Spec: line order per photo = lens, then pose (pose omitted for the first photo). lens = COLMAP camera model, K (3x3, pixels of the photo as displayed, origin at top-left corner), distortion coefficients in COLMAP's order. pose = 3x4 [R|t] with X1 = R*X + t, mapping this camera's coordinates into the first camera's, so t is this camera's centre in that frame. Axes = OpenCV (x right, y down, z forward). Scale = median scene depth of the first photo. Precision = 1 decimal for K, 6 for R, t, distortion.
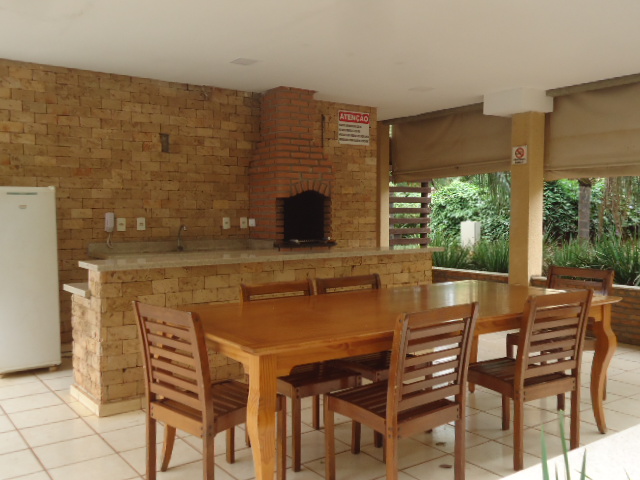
lens RADIAL K [[618.0, 0, 319.3], [0, 618.0, 240.4], [0, 0, 1]] dist [0.024414, 0.000000]
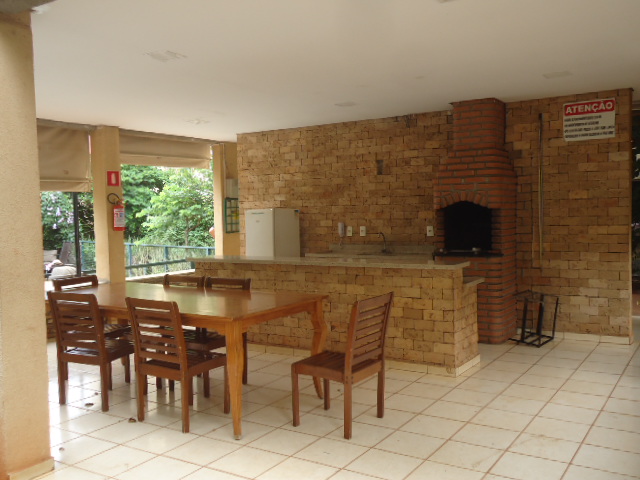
lens RADIAL K [[618.0, 0, 318.8], [0, 618.0, 239.3], [0, 0, 1]] dist [0.024414, 0.000000]
pose [[0.347914, 0.036626, -0.936811, 0.888092], [-0.019435, 0.999304, 0.031852, -0.047775], [0.937325, 0.007125, 0.348384, 0.441824]]
